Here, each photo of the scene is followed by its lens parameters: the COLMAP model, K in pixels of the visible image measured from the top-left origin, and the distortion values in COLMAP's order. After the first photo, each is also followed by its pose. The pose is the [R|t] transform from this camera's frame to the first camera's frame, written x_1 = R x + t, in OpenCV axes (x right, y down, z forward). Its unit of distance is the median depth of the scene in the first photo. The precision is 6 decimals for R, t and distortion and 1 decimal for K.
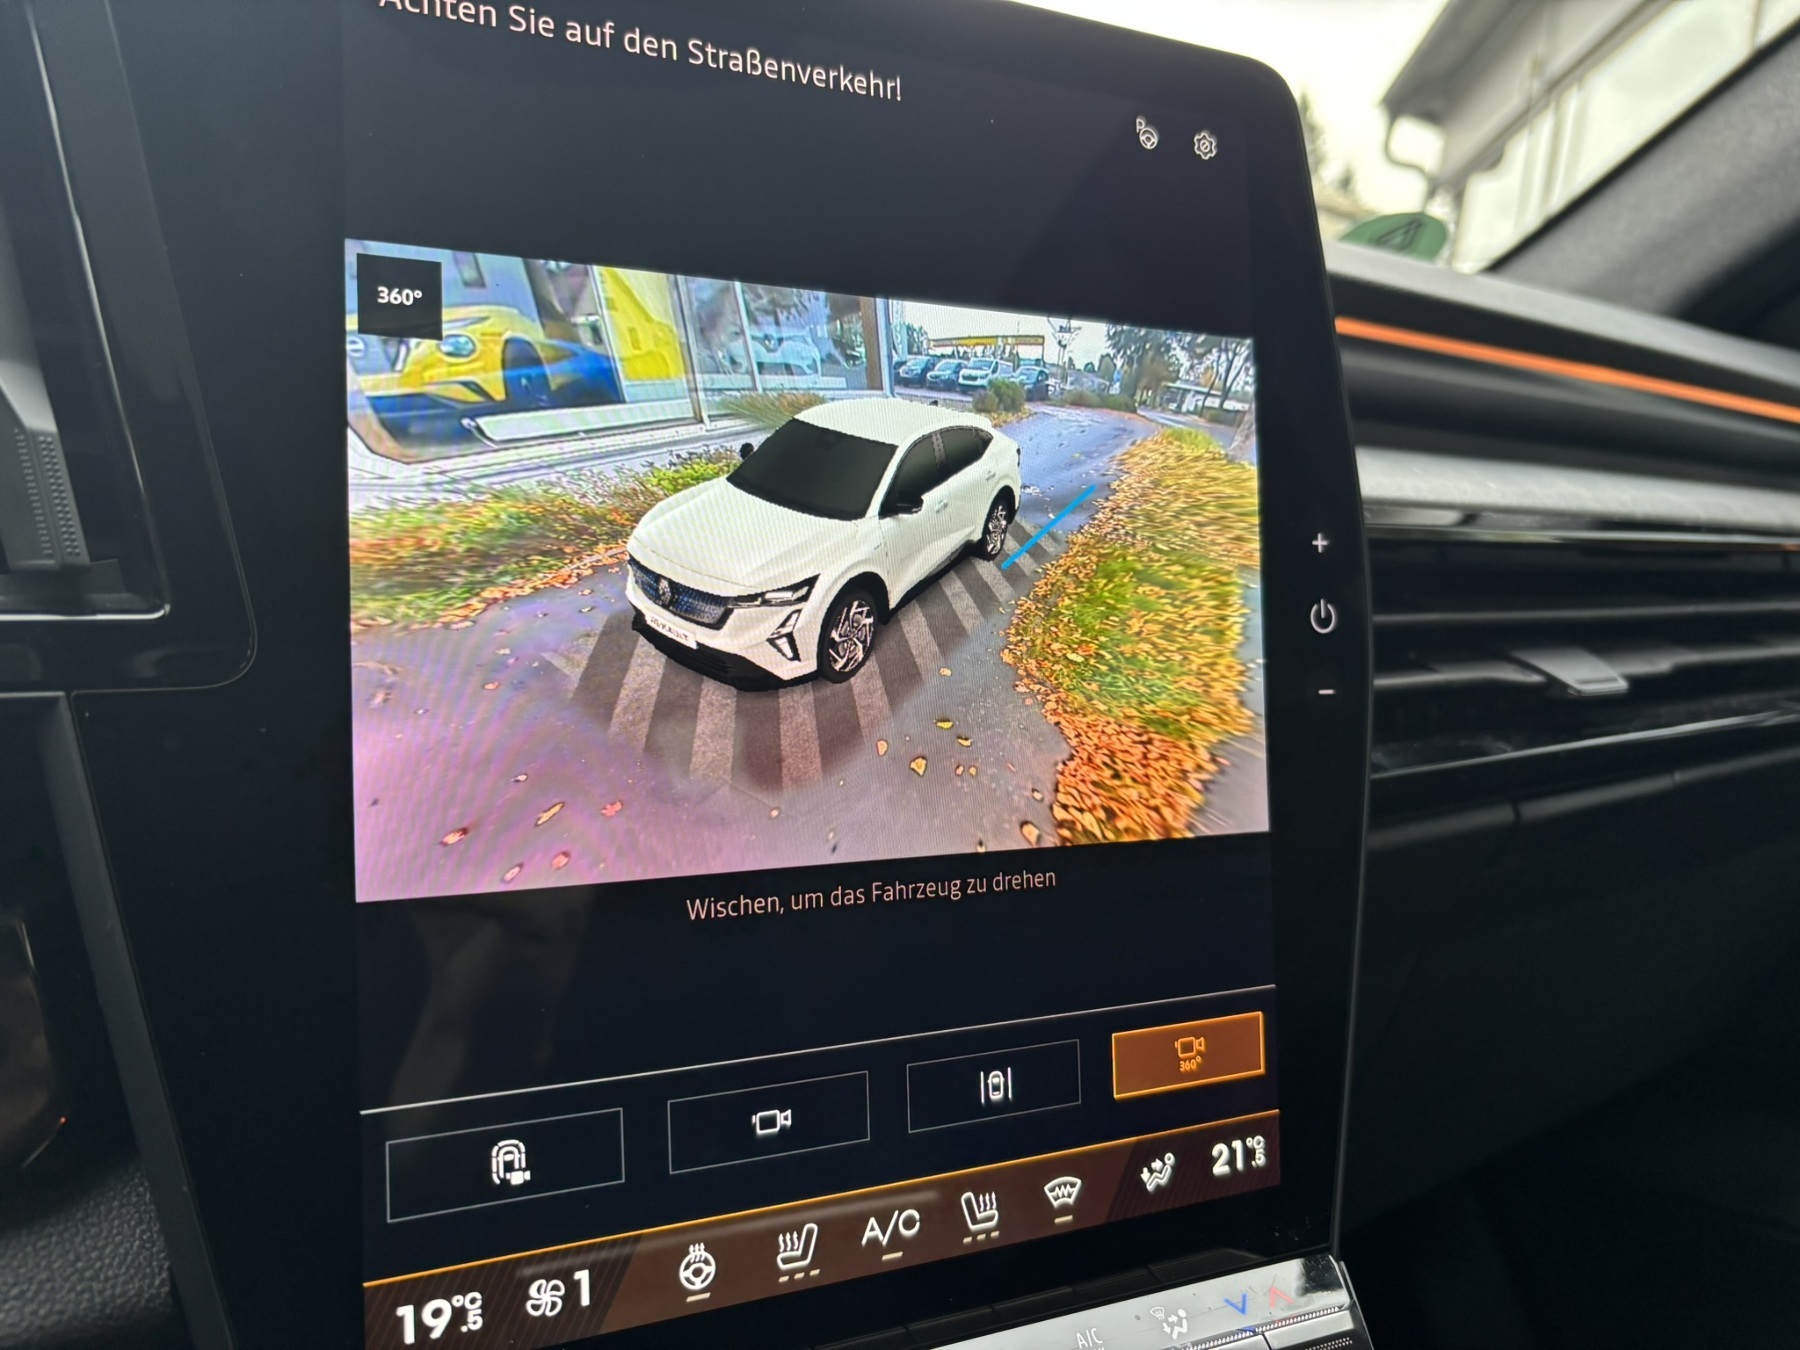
lens RADIAL K [[1381.0, 0, 899.3], [0, 1381.0, 671.9], [0, 0, 1]] dist [-0.000382, -0.031436]
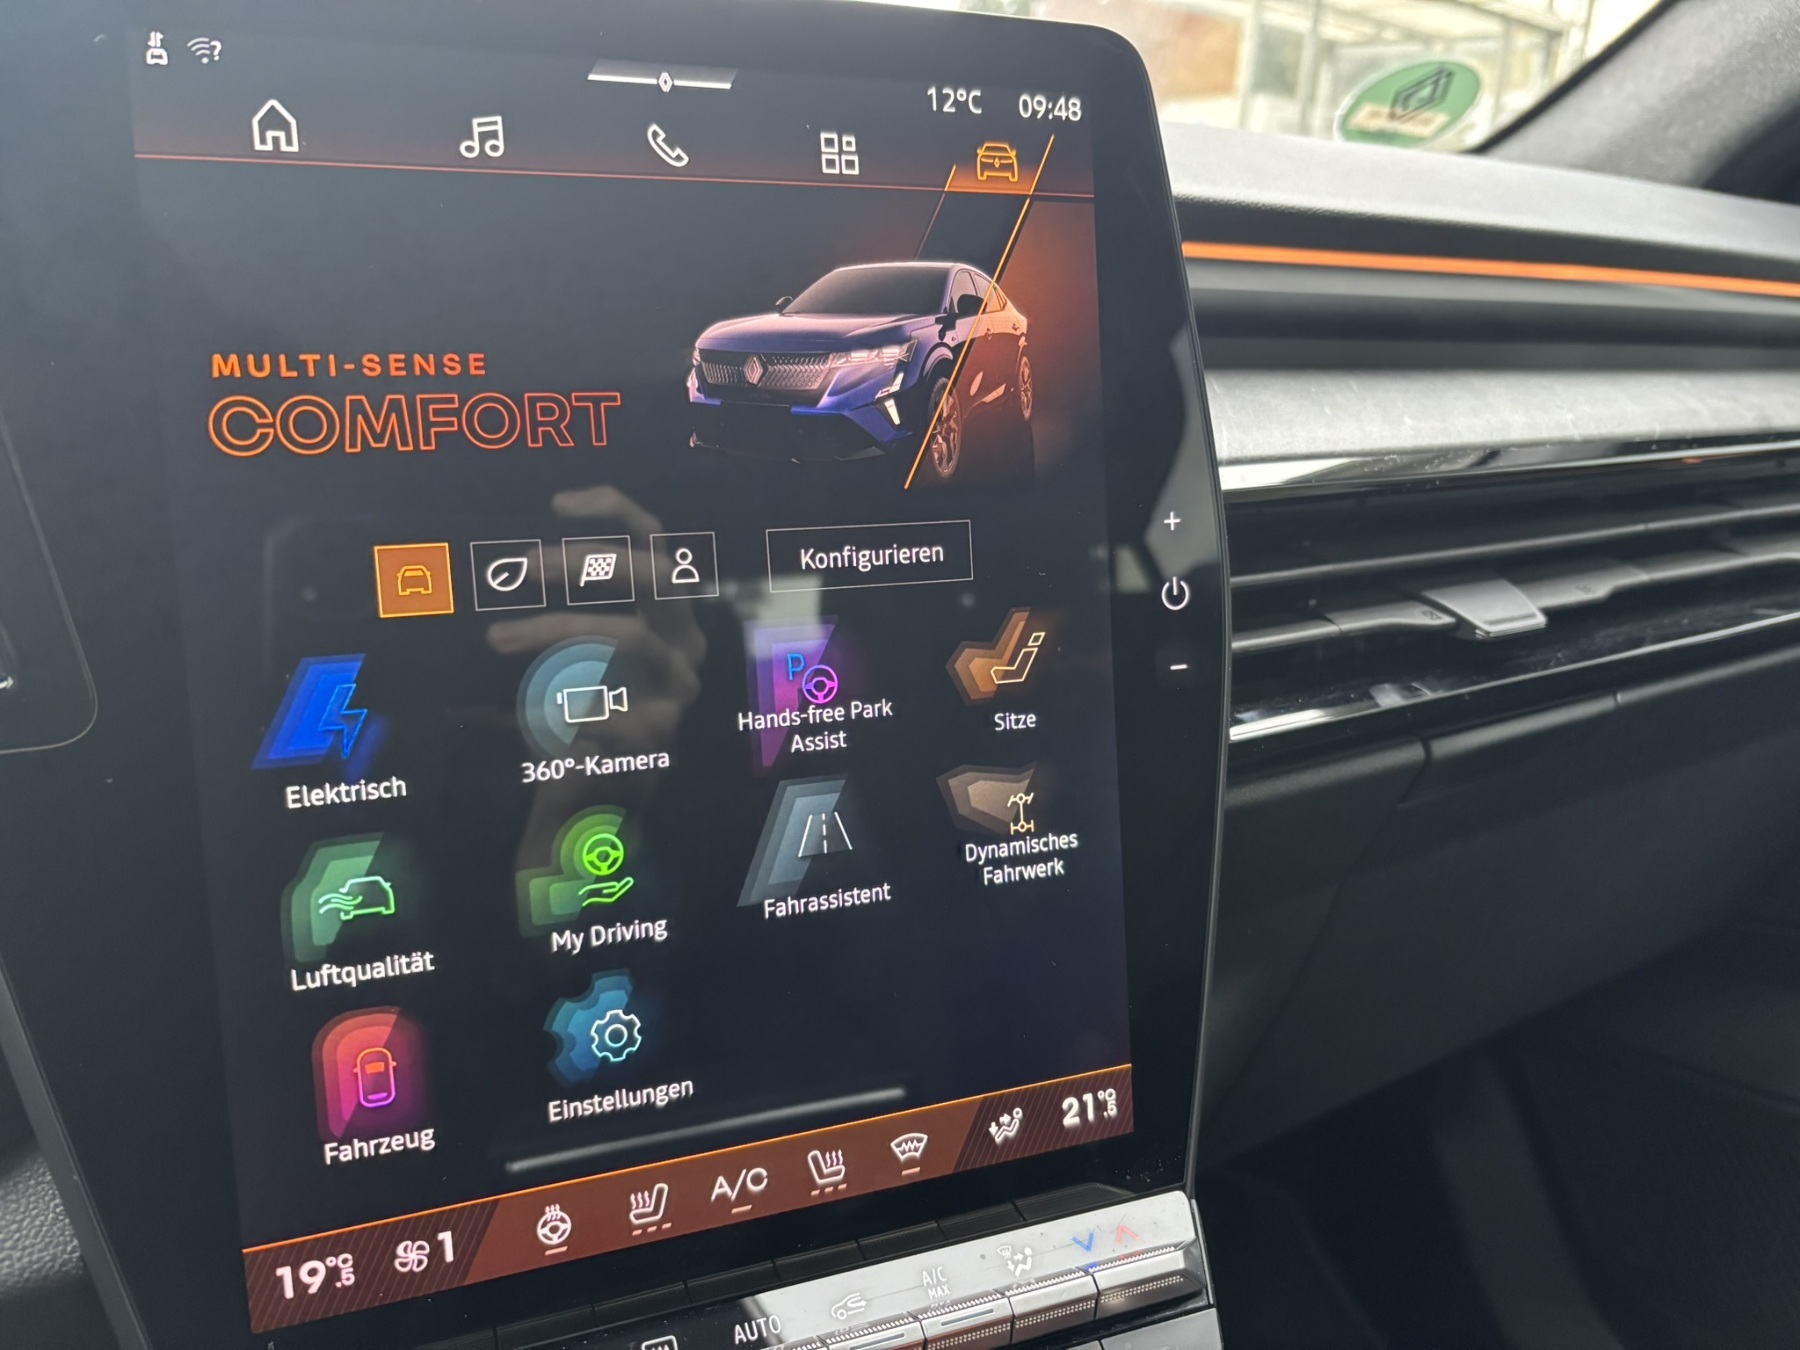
lens RADIAL K [[1381.0, 0, 907.8], [0, 1381.0, 659.7], [0, 0, 1]] dist [-0.000382, -0.031436]
pose [[0.996684, -0.022265, -0.078261, 0.215972], [0.030914, 0.993328, 0.111103, -0.126805], [0.075265, -0.113154, 0.990723, -0.031520]]
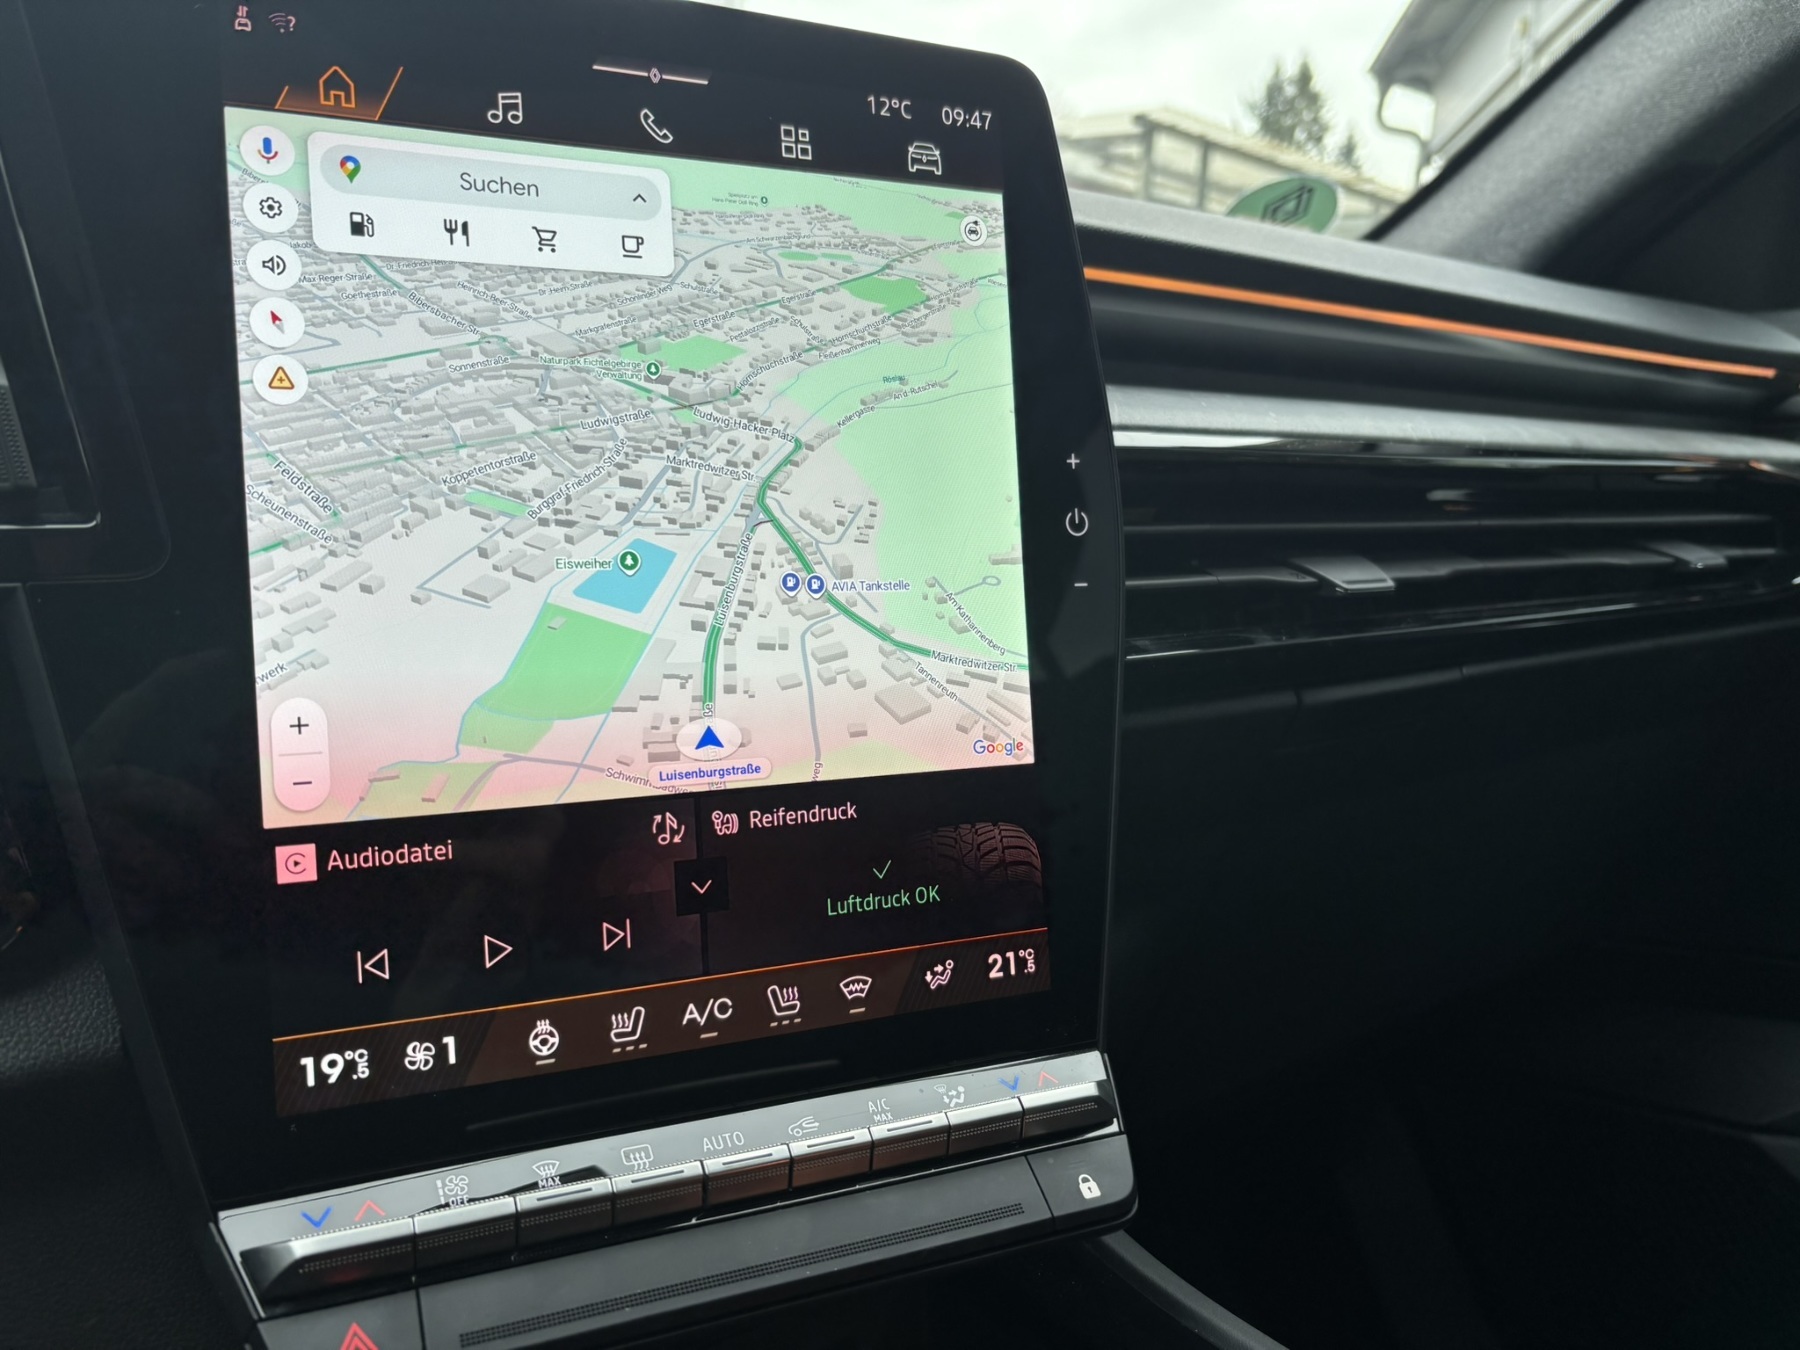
lens RADIAL K [[1381.0, 0, 907.2], [0, 1381.0, 681.4], [0, 0, 1]] dist [-0.000382, -0.031436]
pose [[0.999461, -0.031535, -0.009080, 0.188867], [0.031677, 0.999372, 0.015881, 0.087176], [0.008573, -0.016160, 0.999833, -0.233323]]
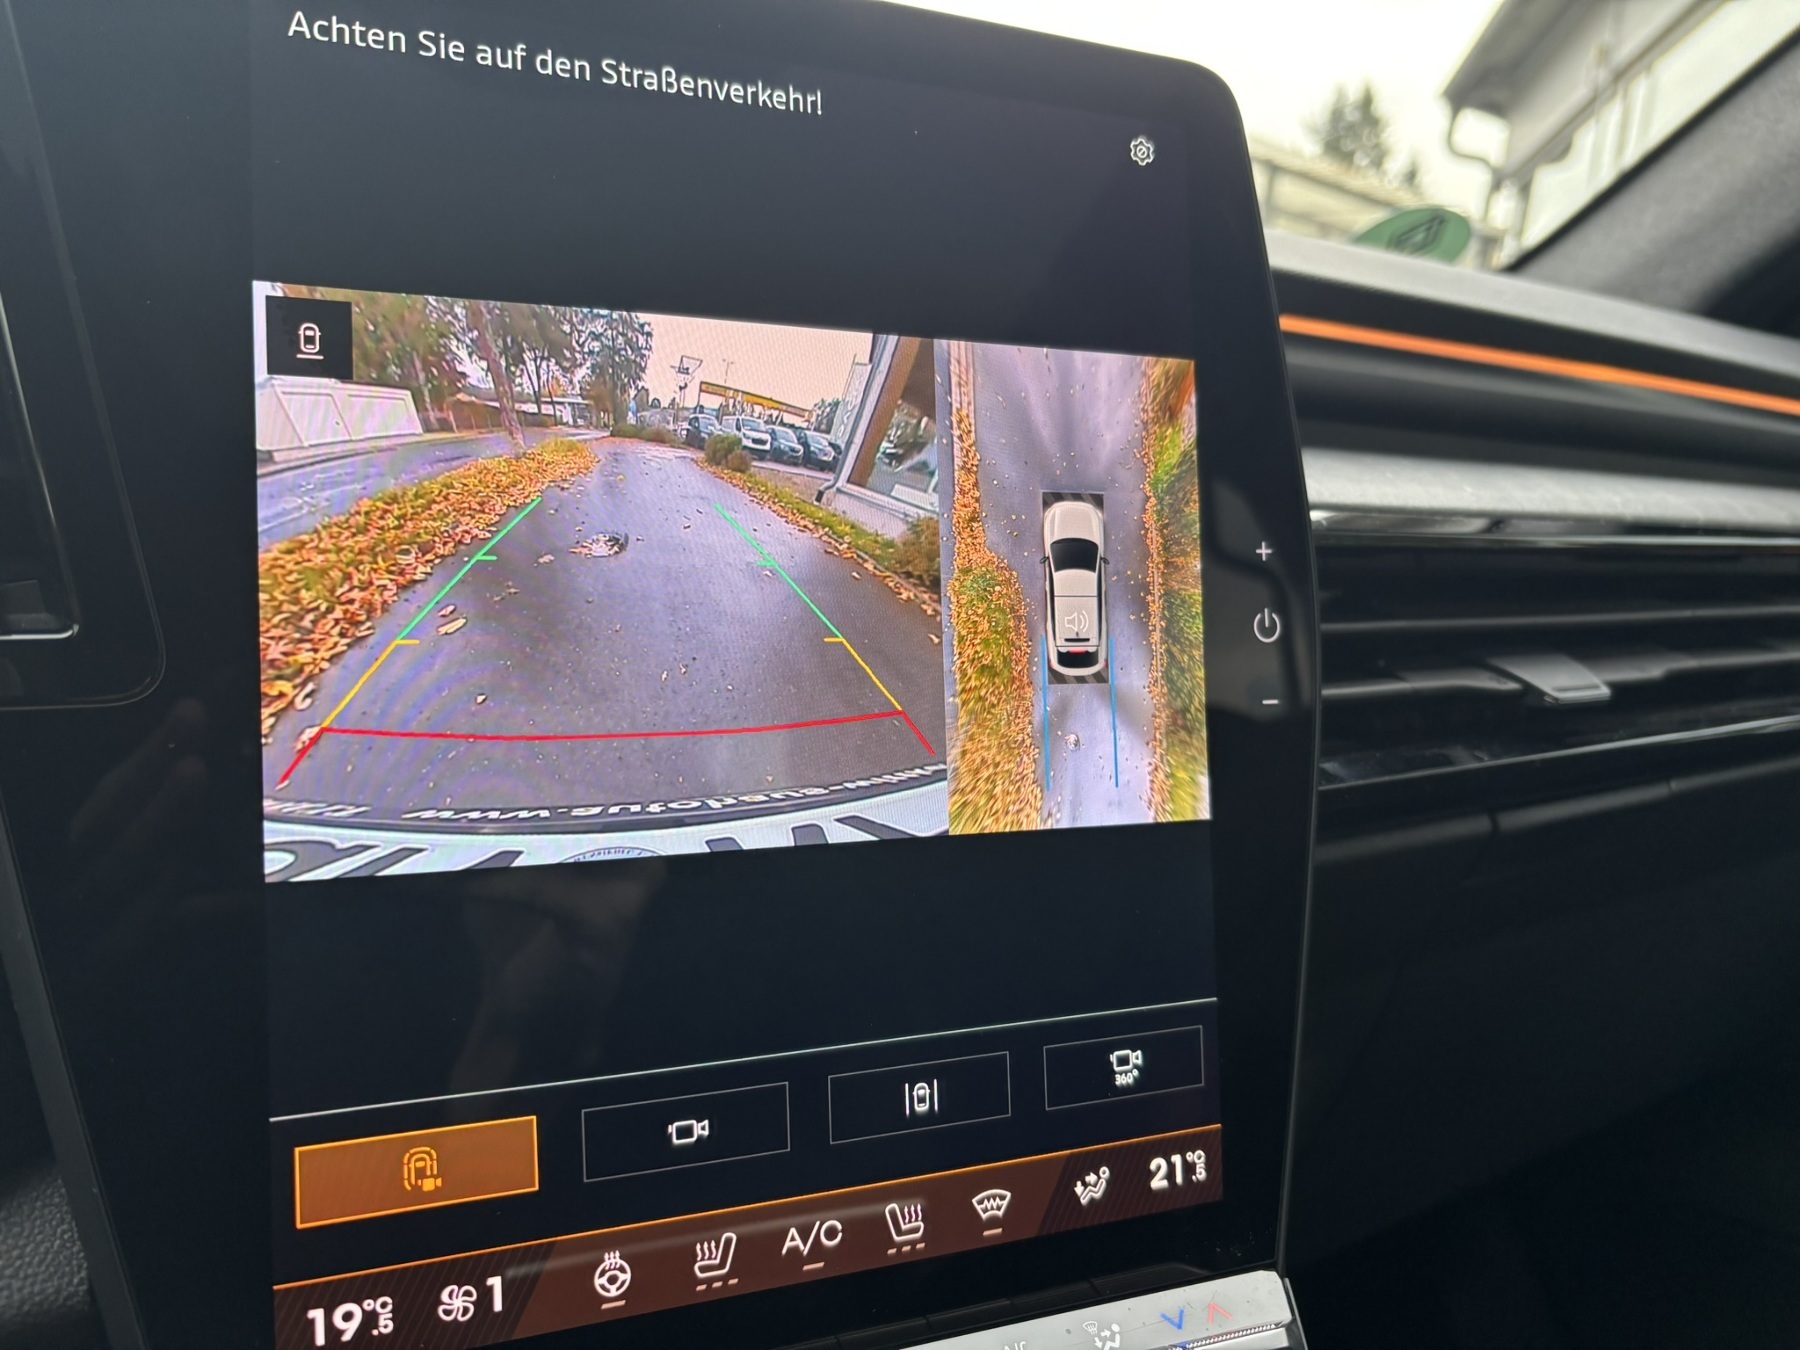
lens RADIAL K [[1381.0, 0, 899.3], [0, 1381.0, 678.0], [0, 0, 1]] dist [-0.000382, -0.031436]
pose [[0.998970, -0.004077, -0.045191, 0.100935], [0.004161, 0.999990, 0.001773, -0.006134], [0.045184, -0.001959, 0.998977, 0.000624]]
